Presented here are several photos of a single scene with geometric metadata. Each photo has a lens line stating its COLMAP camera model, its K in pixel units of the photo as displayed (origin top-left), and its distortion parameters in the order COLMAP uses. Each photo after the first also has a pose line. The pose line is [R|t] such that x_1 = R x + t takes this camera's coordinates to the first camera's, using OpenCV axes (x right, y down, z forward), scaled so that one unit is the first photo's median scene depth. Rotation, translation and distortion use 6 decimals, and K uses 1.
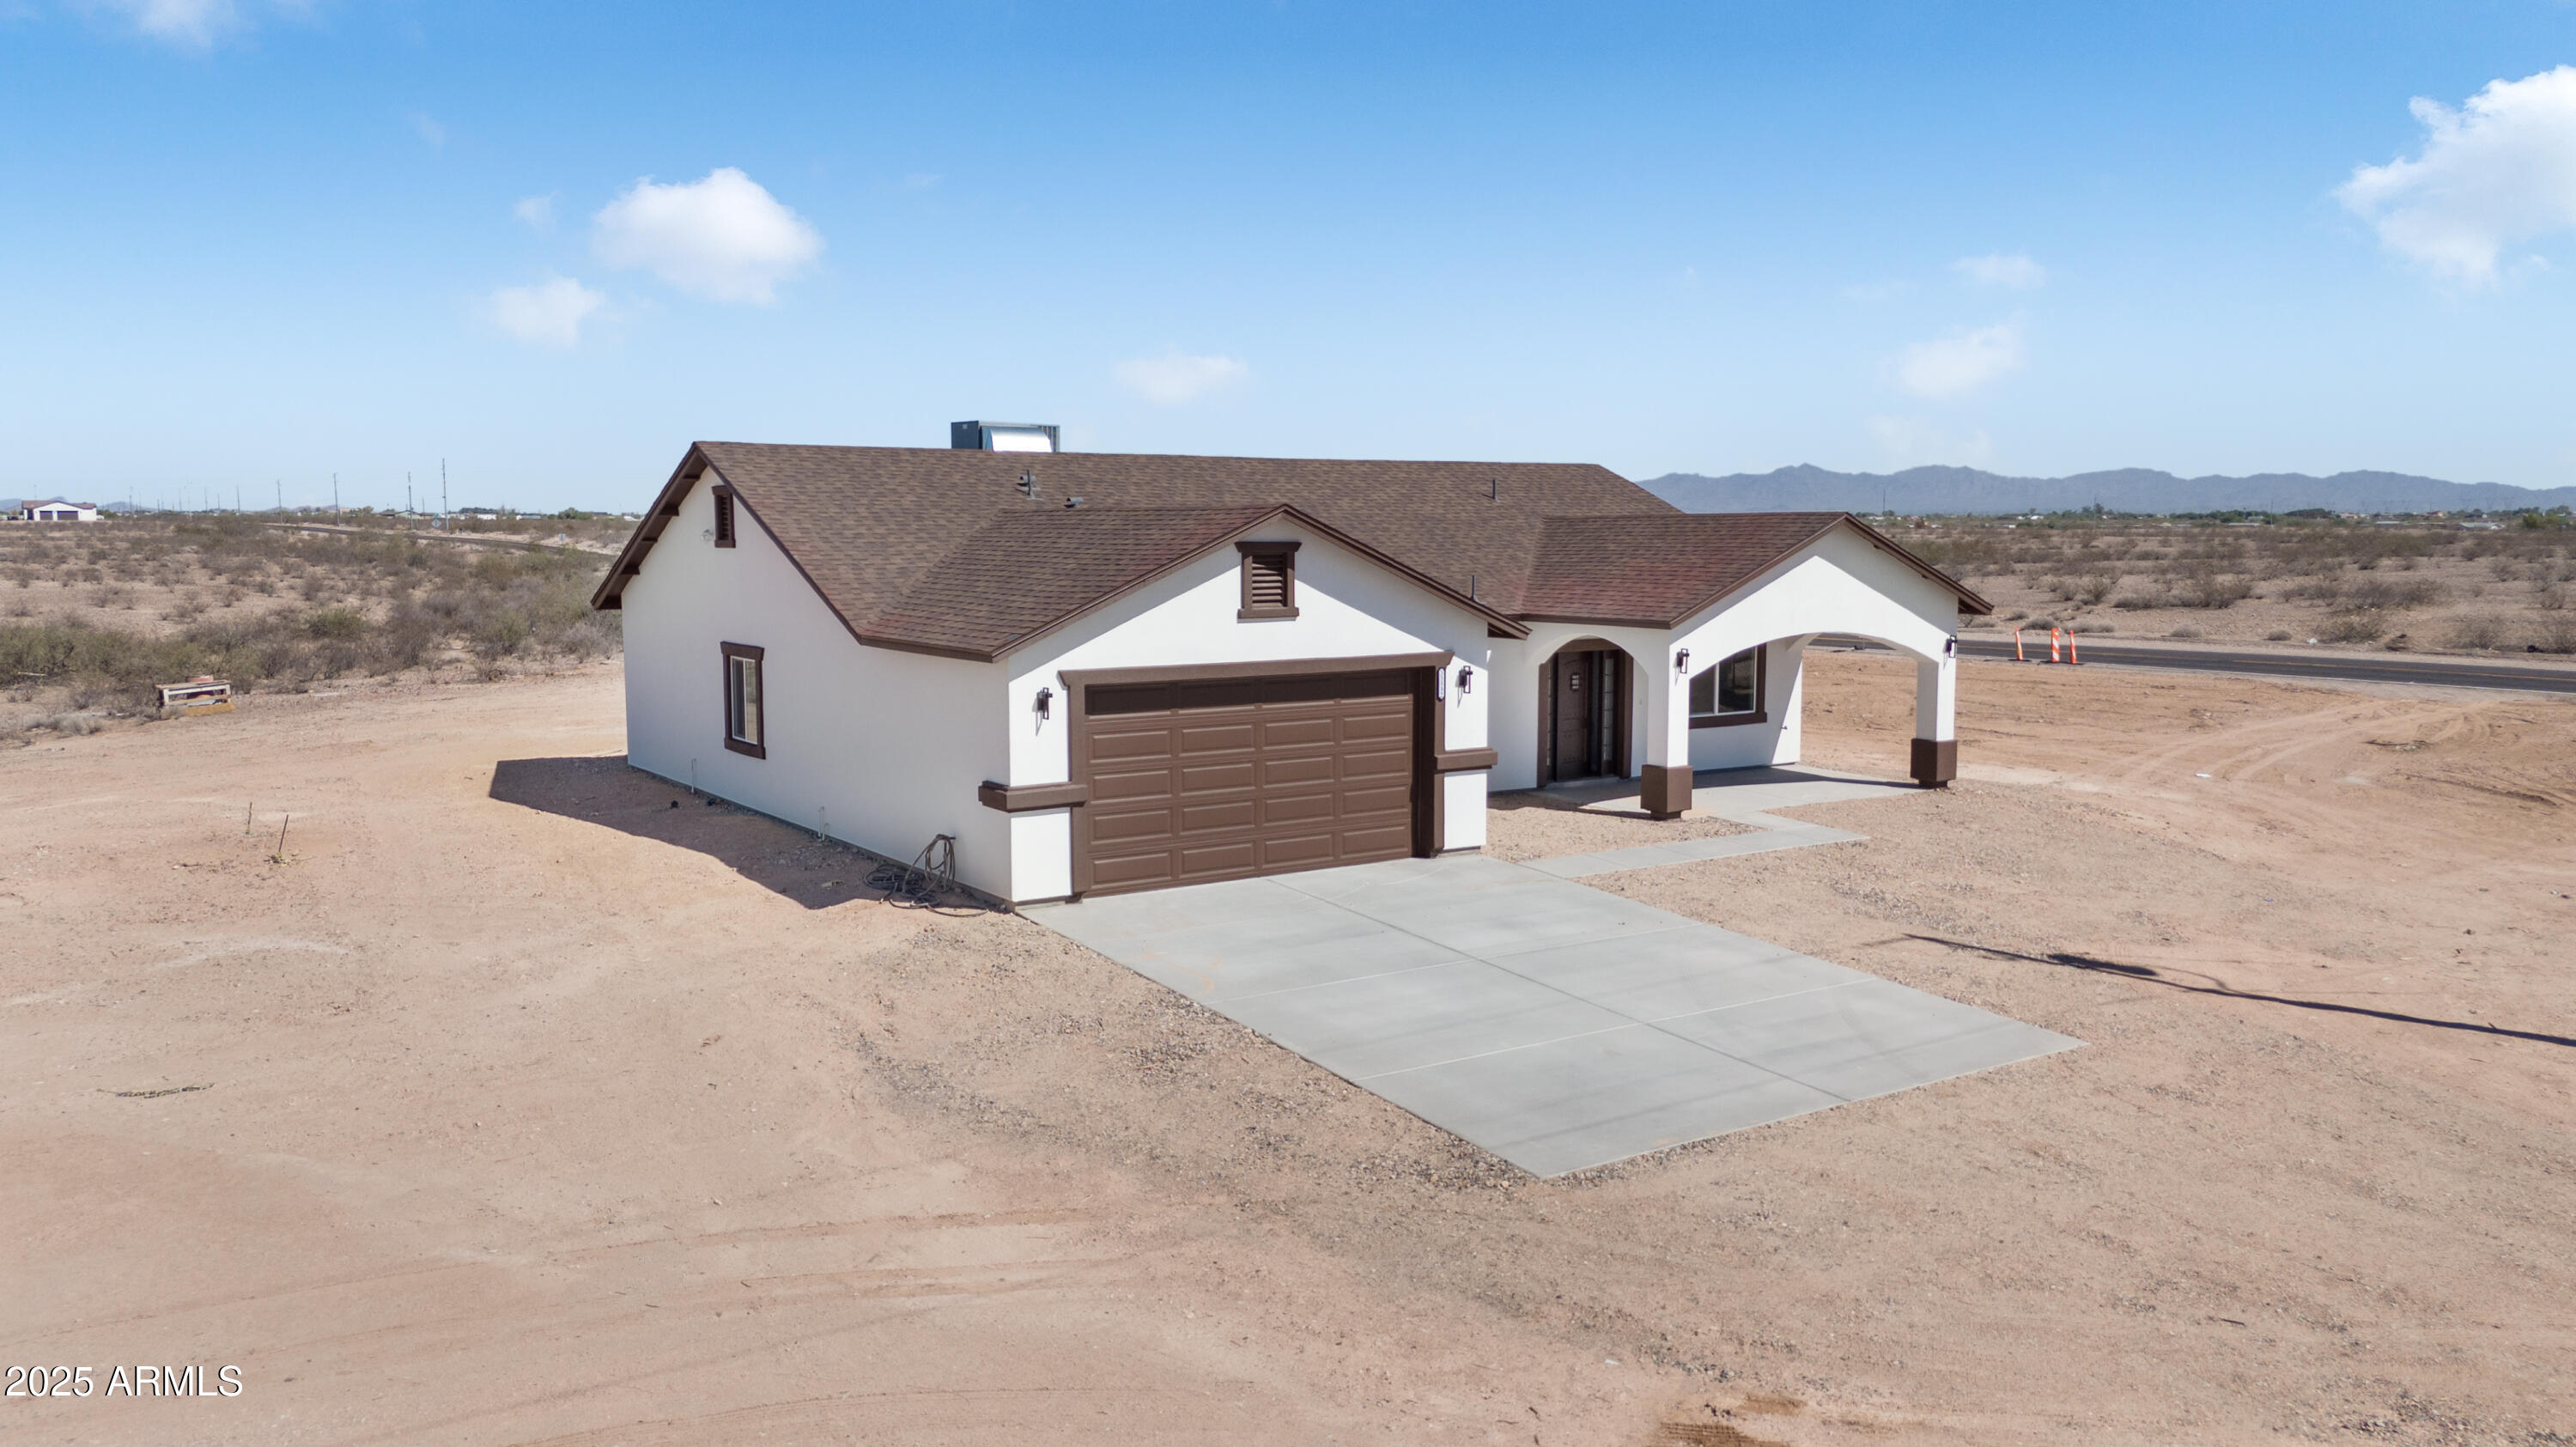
lens RADIAL K [[1931.1, 0, 1288.0], [0, 1931.1, 723.5], [0, 0, 1]] dist [0.094010, -0.115419]
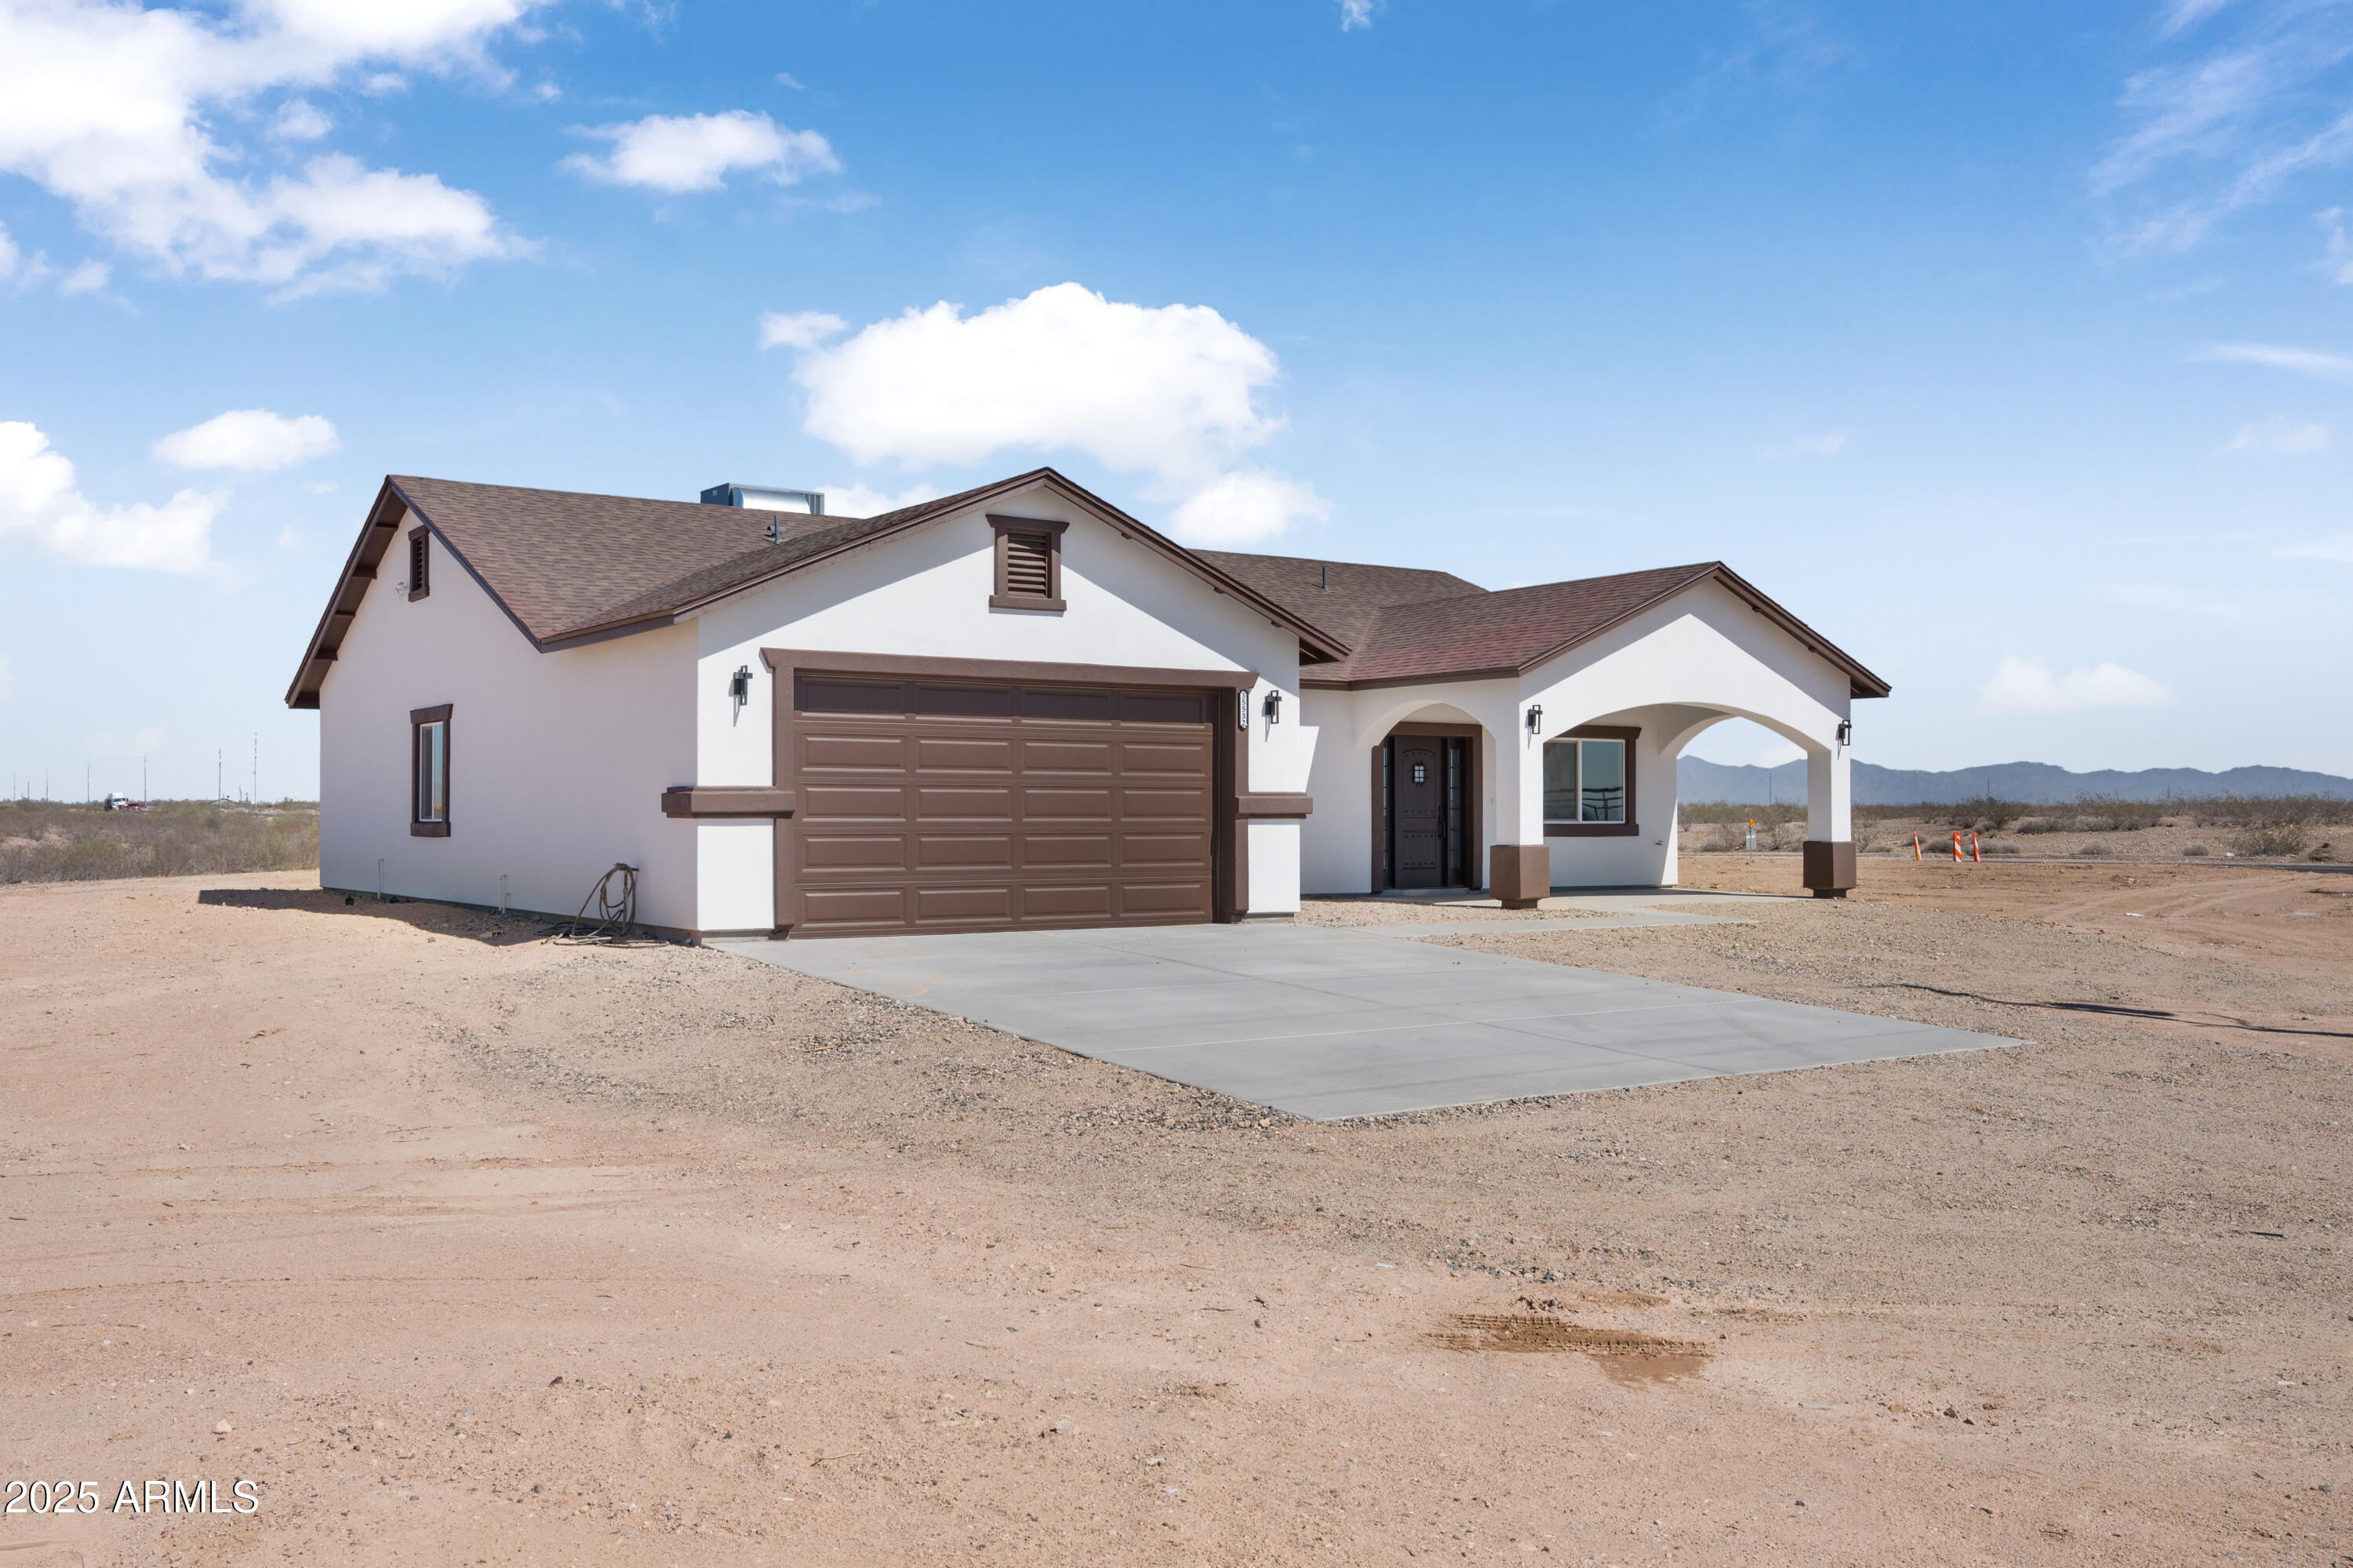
lens RADIAL K [[2051.3, 0, 1169.1], [0, 2051.3, 793.3], [0, 0, 1]] dist [0.000760, -0.012296]
pose [[0.999952, 0.002495, 0.009473, 0.041266], [-0.001376, 0.993205, -0.116371, 0.122943], [-0.009699, 0.116353, 0.993161, 0.133918]]
